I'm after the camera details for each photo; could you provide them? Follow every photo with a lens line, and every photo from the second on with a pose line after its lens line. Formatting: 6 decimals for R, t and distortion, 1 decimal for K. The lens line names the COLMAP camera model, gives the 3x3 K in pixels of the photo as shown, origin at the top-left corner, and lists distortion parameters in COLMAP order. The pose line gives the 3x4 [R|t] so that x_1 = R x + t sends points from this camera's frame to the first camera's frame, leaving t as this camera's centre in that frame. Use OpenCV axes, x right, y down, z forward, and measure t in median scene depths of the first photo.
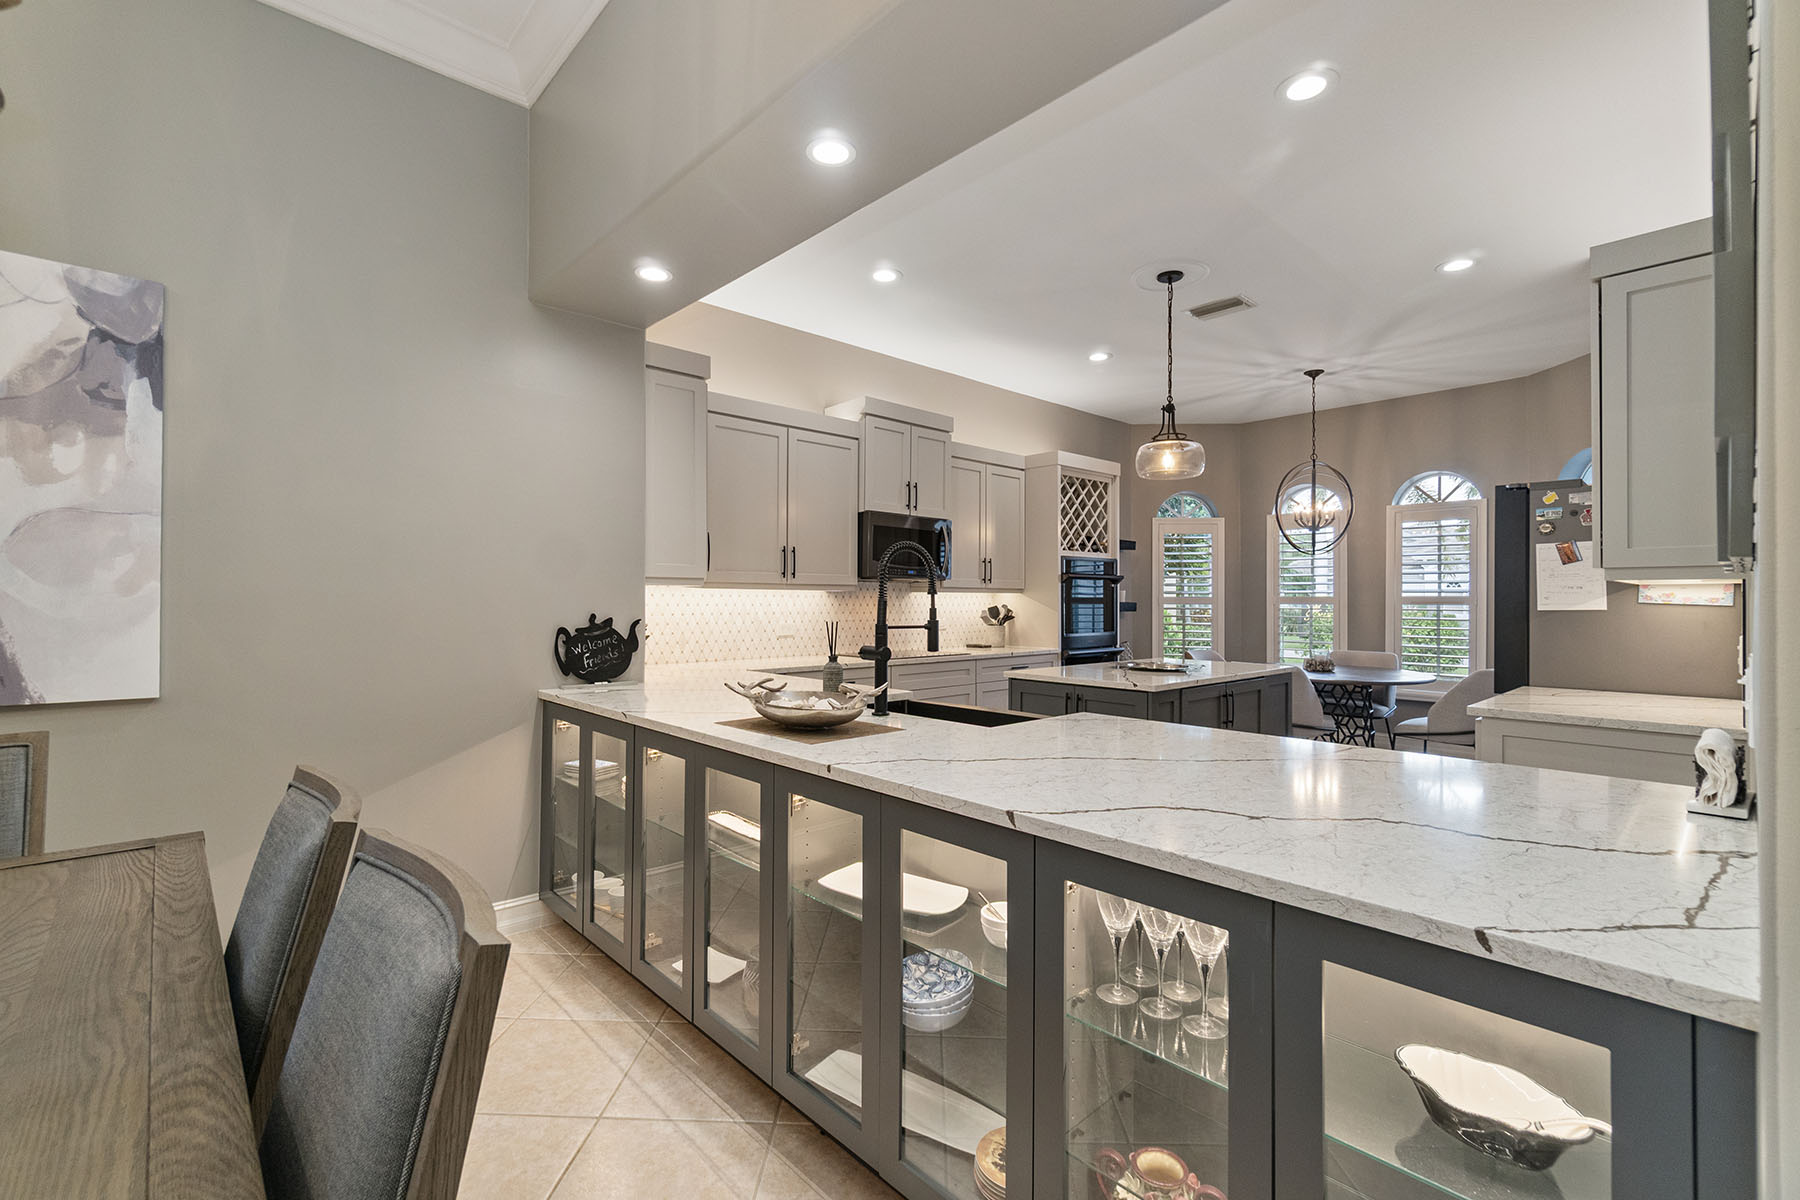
lens RADIAL K [[784.9, 0, 896.4], [0, 784.9, 598.4], [0, 0, 1]] dist [-0.005546, 0.001034]
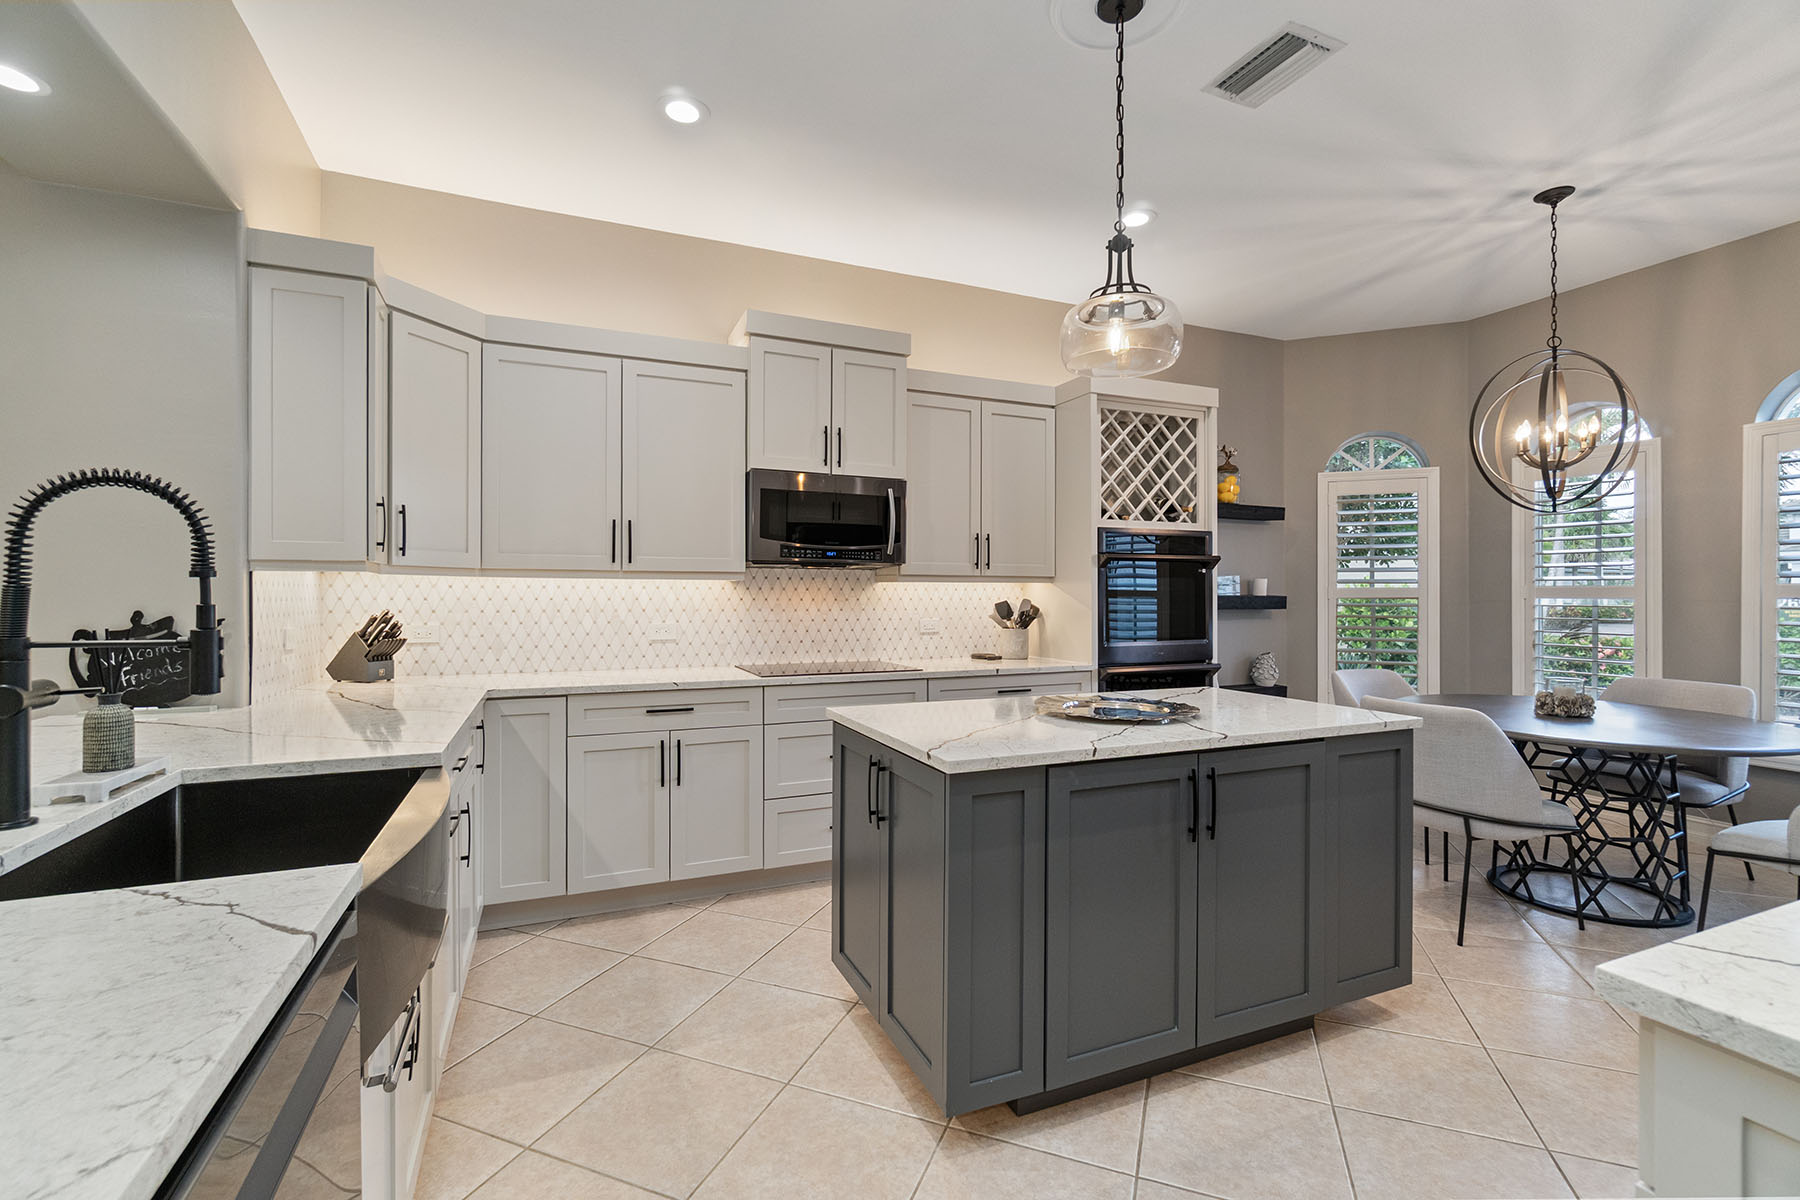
lens RADIAL K [[784.9, 0, 896.2], [0, 784.9, 598.8], [0, 0, 1]] dist [-0.005546, 0.001034]
pose [[0.942603, 0.000397, -0.333915, 0.272689], [0.001805, 0.999979, 0.006287, 0.002759], [0.333910, -0.006529, 0.942582, 0.301709]]
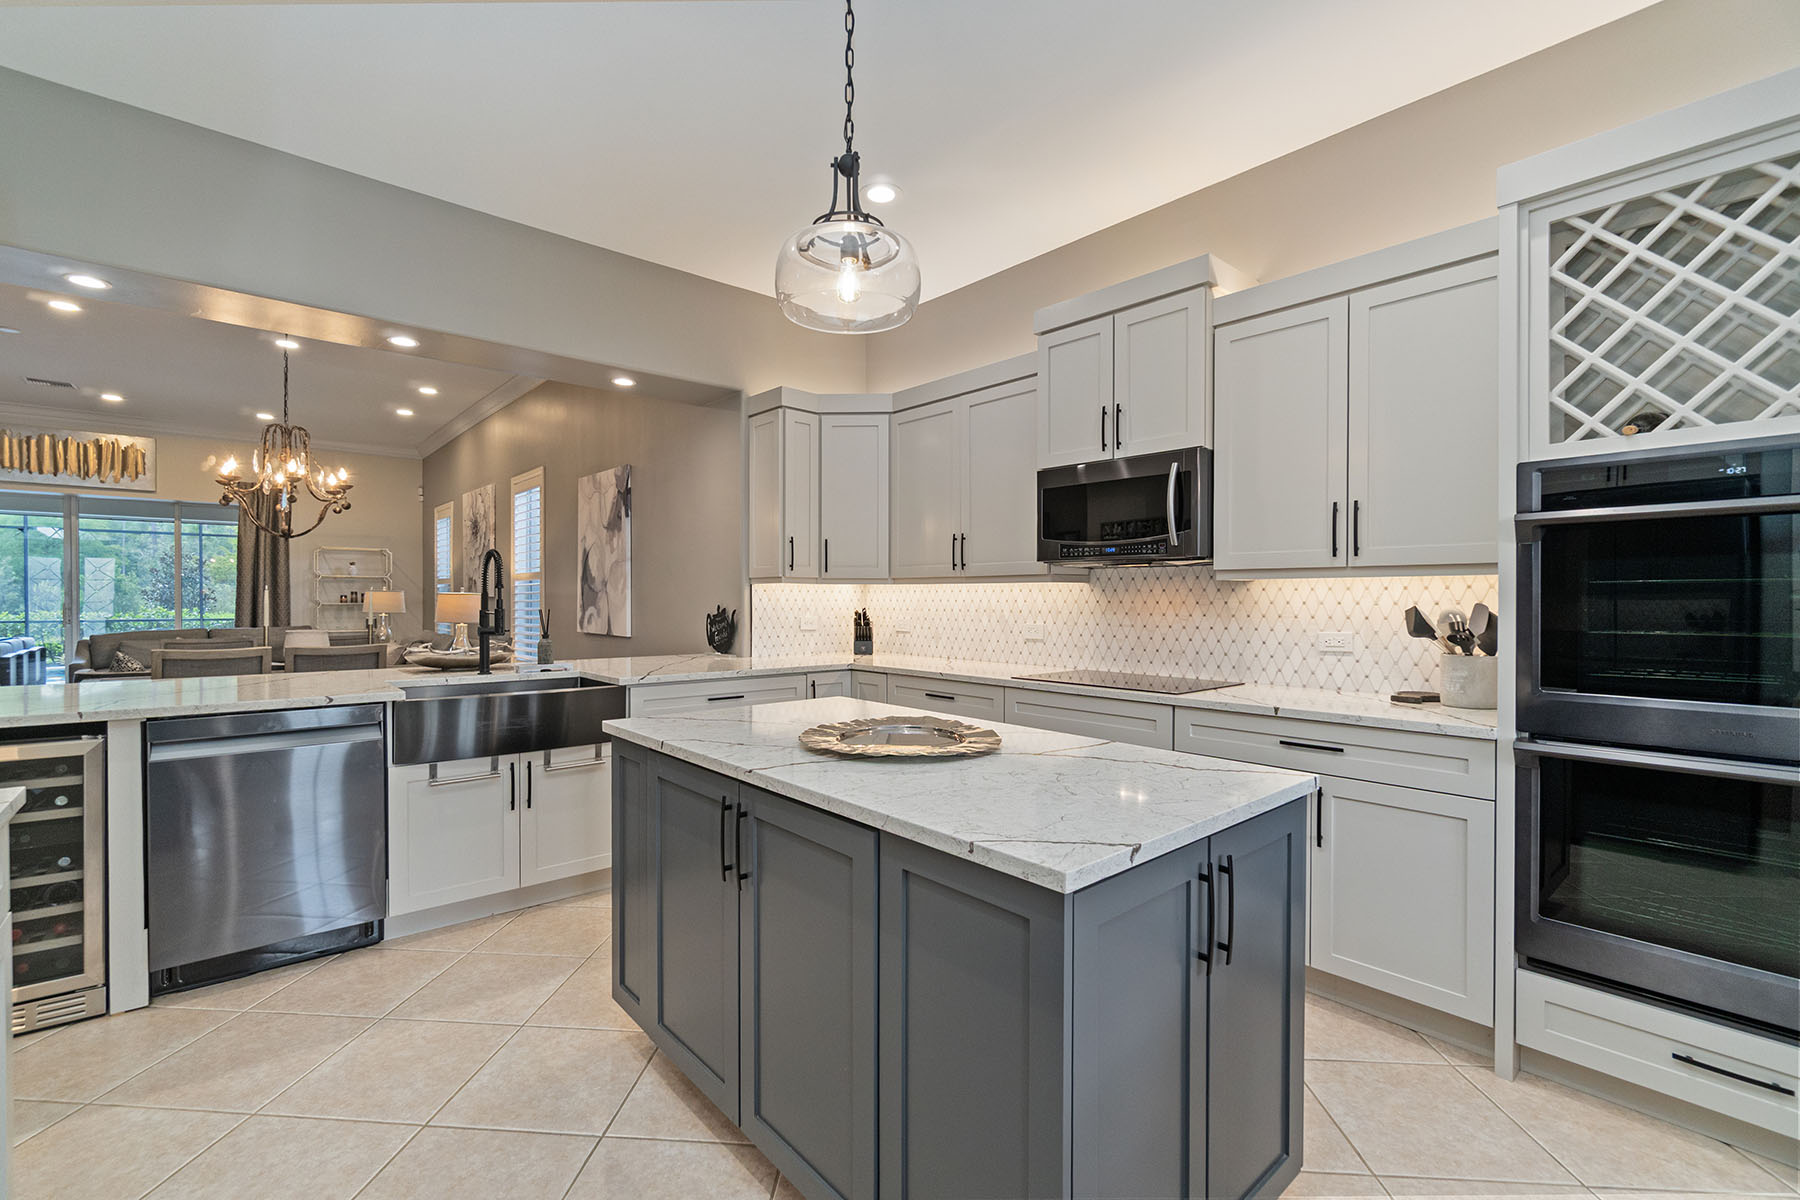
lens RADIAL K [[784.9, 0, 874.4], [0, 784.9, 607.4], [0, 0, 1]] dist [-0.005546, 0.001034]
pose [[-0.046188, 0.009675, -0.998886, 0.570633], [0.000970, 0.999953, 0.009640, 0.005393], [0.998932, -0.000524, -0.046195, 0.731406]]
